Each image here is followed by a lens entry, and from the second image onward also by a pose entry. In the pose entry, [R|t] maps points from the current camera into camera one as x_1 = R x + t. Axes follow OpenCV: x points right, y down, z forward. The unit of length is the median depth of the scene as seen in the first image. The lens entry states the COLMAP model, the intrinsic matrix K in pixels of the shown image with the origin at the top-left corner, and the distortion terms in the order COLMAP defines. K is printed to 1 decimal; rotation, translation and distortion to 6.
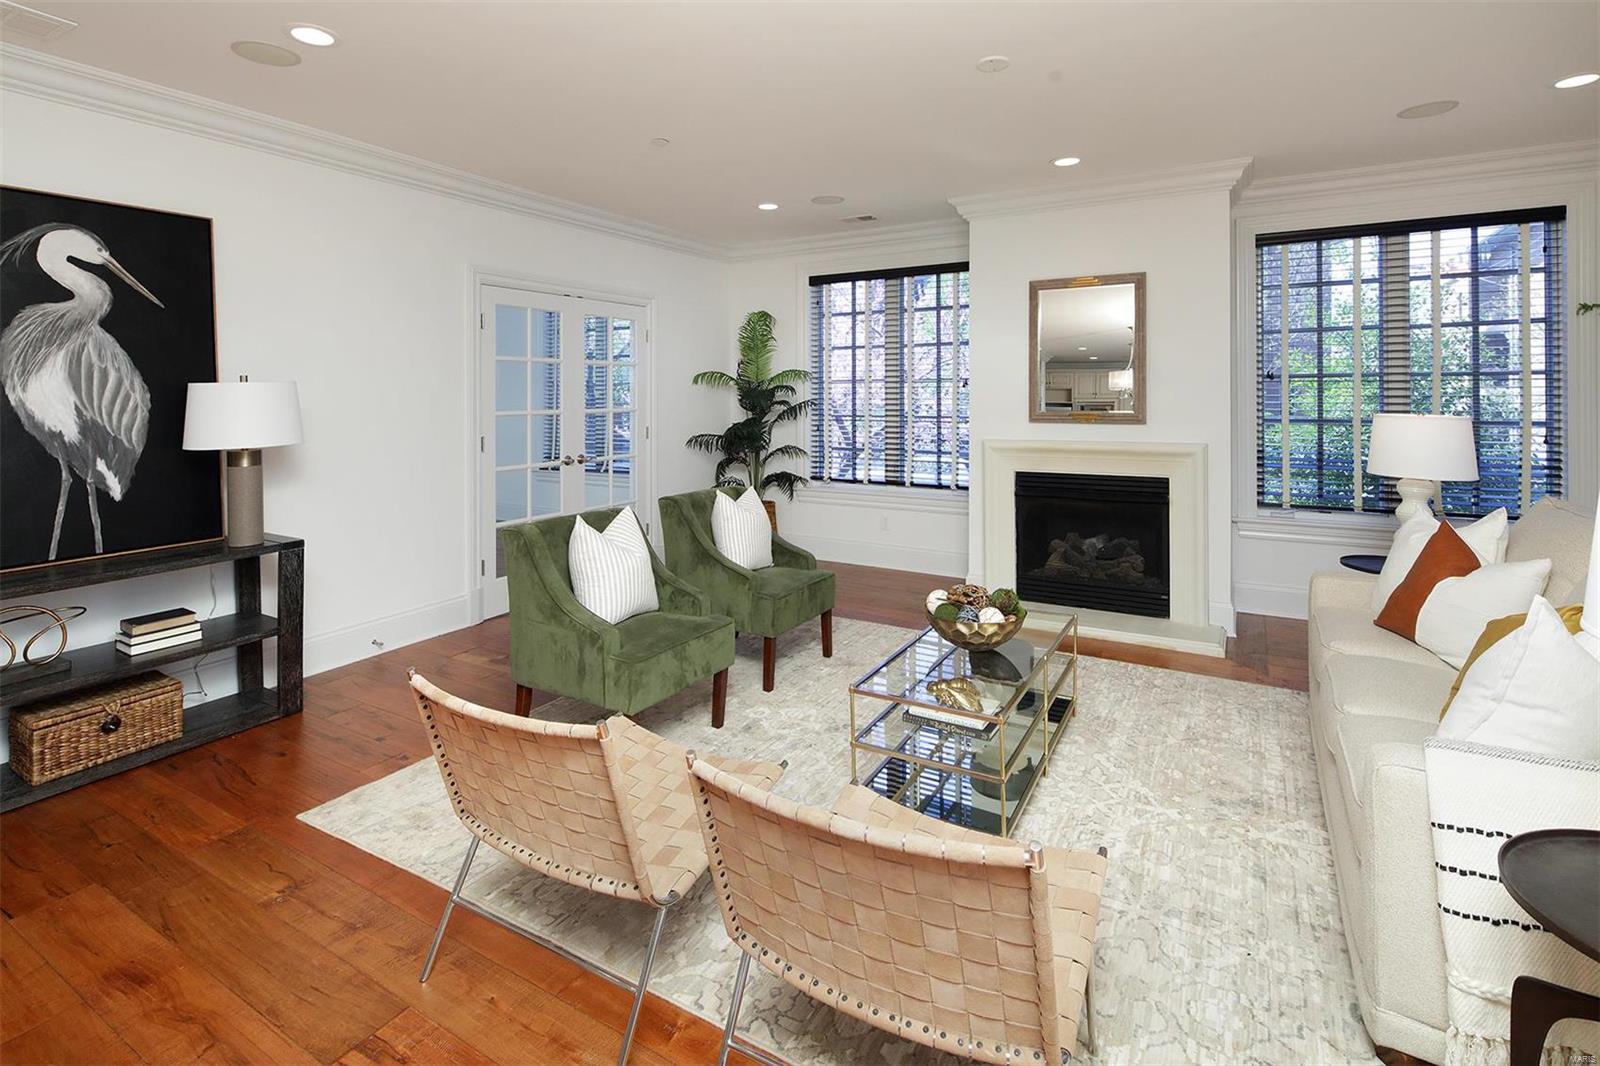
lens RADIAL K [[812.8, 0, 797.7], [0, 812.8, 393.0], [0, 0, 1]] dist [0.002616, 0.000040]
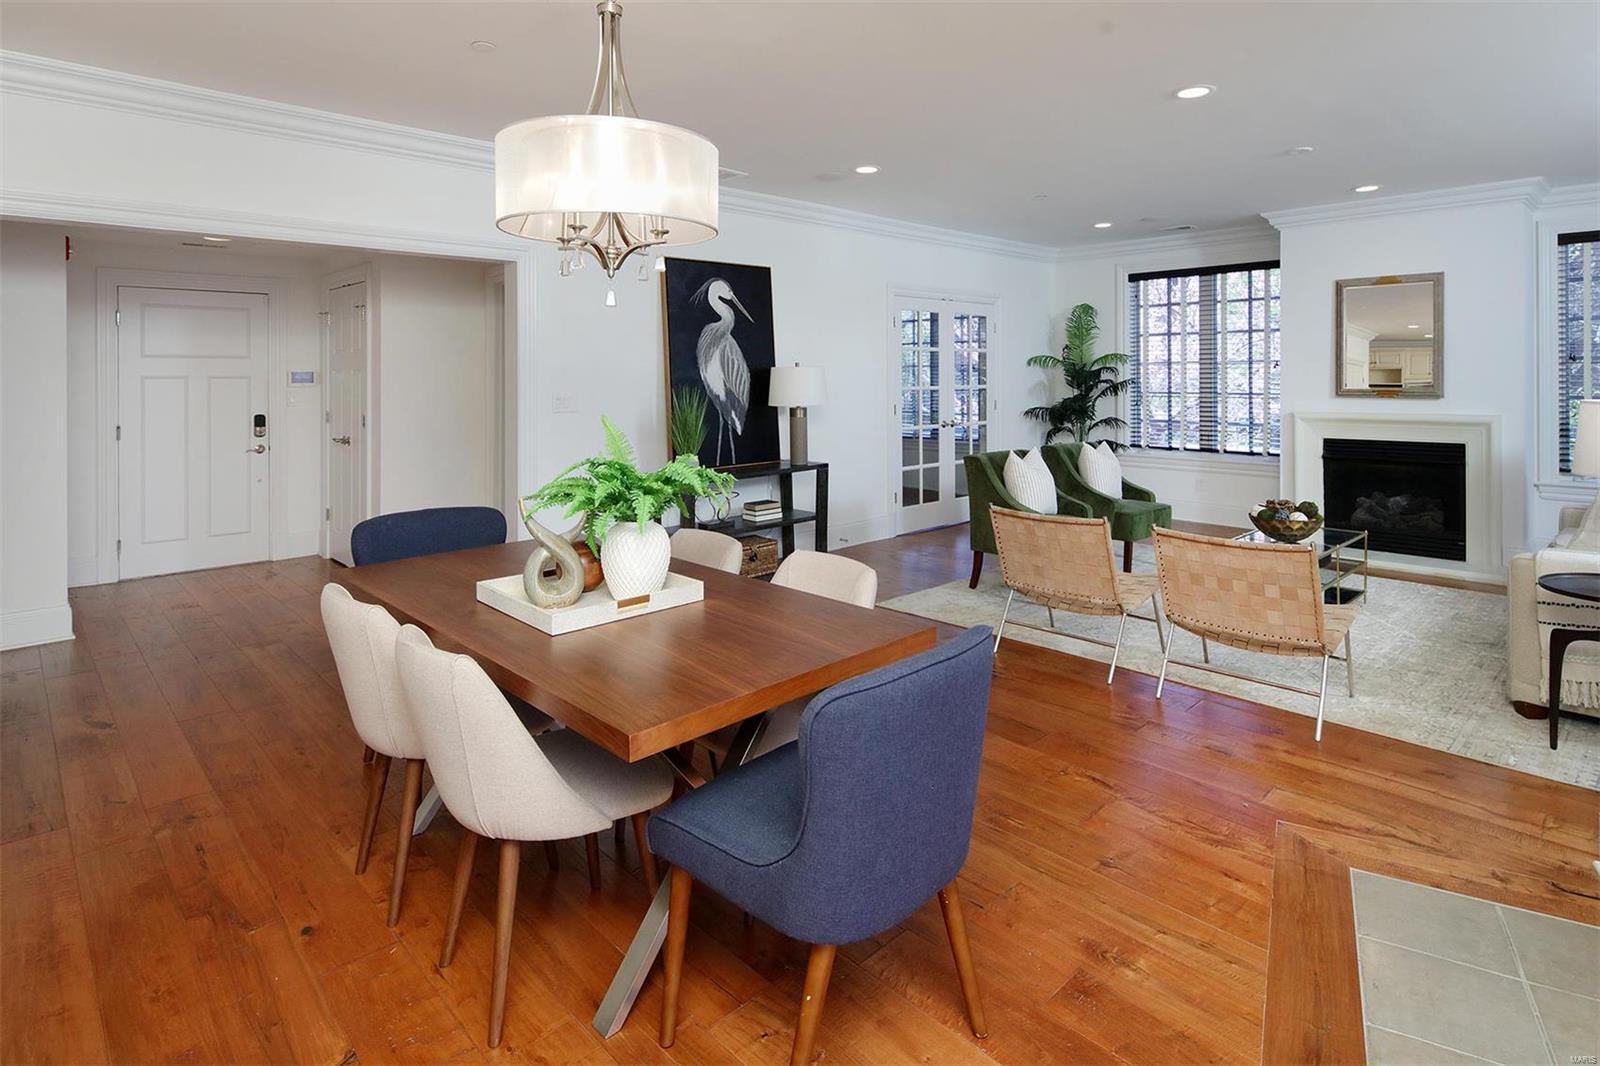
lens RADIAL K [[886.1, 0, 804.0], [0, 886.1, 370.0], [0, 0, 1]] dist [-0.001161, -0.000563]
pose [[0.960439, -0.001809, -0.278485, -0.089253], [0.000484, 0.999988, -0.004828, 0.001312], [0.278491, 0.004502, 0.960428, -0.403730]]
